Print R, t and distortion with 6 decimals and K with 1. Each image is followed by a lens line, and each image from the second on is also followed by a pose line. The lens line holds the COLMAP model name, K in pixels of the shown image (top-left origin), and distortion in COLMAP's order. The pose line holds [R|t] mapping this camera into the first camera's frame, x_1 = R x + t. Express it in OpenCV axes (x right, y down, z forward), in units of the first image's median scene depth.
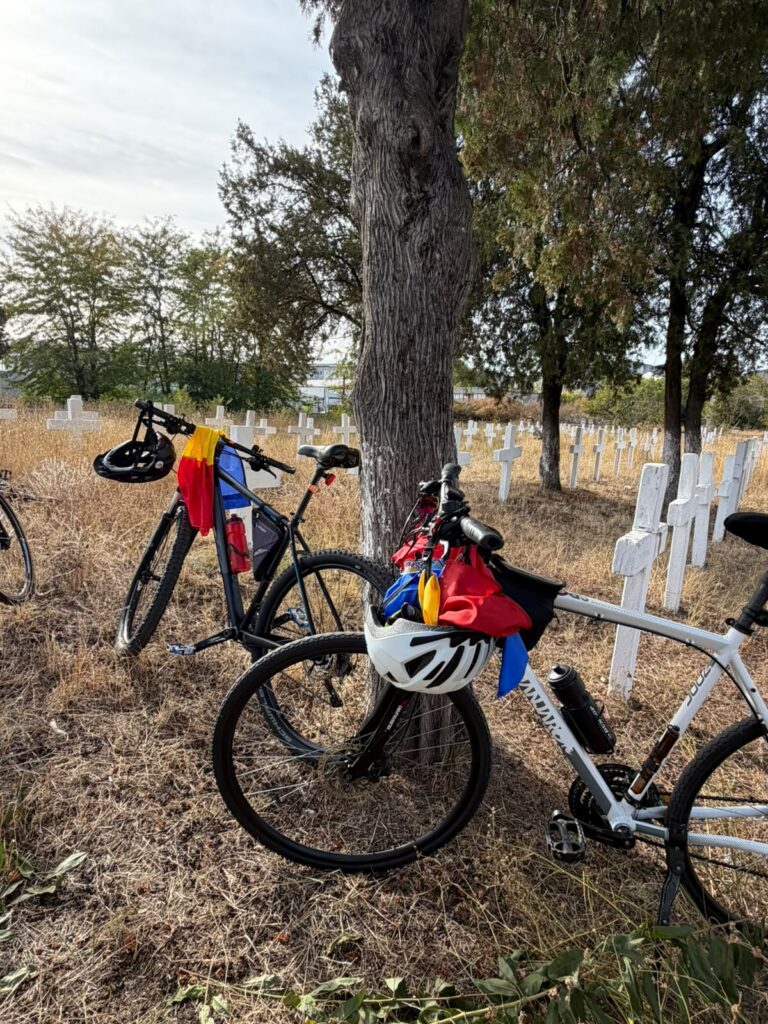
lens RADIAL K [[587.3, 0, 383.4], [0, 587.3, 518.7], [0, 0, 1]] dist [0.022061, -0.043053]
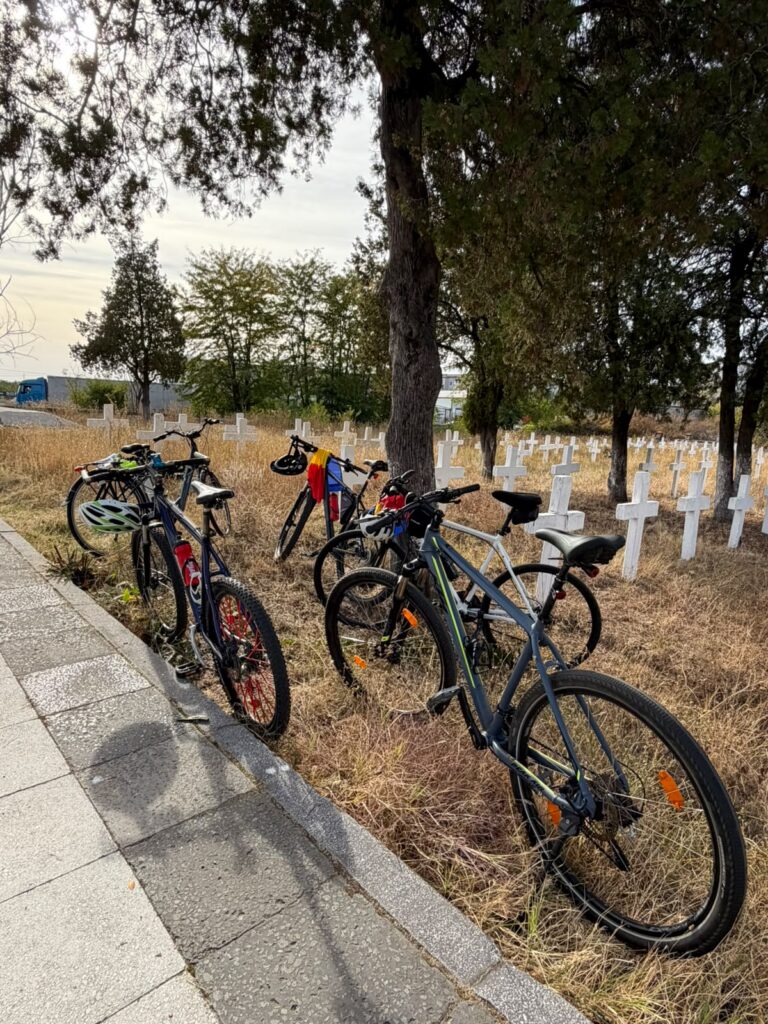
lens RADIAL K [[669.2, 0, 384.1], [0, 669.2, 534.5], [0, 0, 1]] dist [-0.001005, -0.000249]
pose [[0.973222, 0.055849, -0.222980, 0.082521], [-0.056545, 0.998395, 0.003266, 0.022413], [0.222805, 0.009430, 0.974817, -0.227263]]
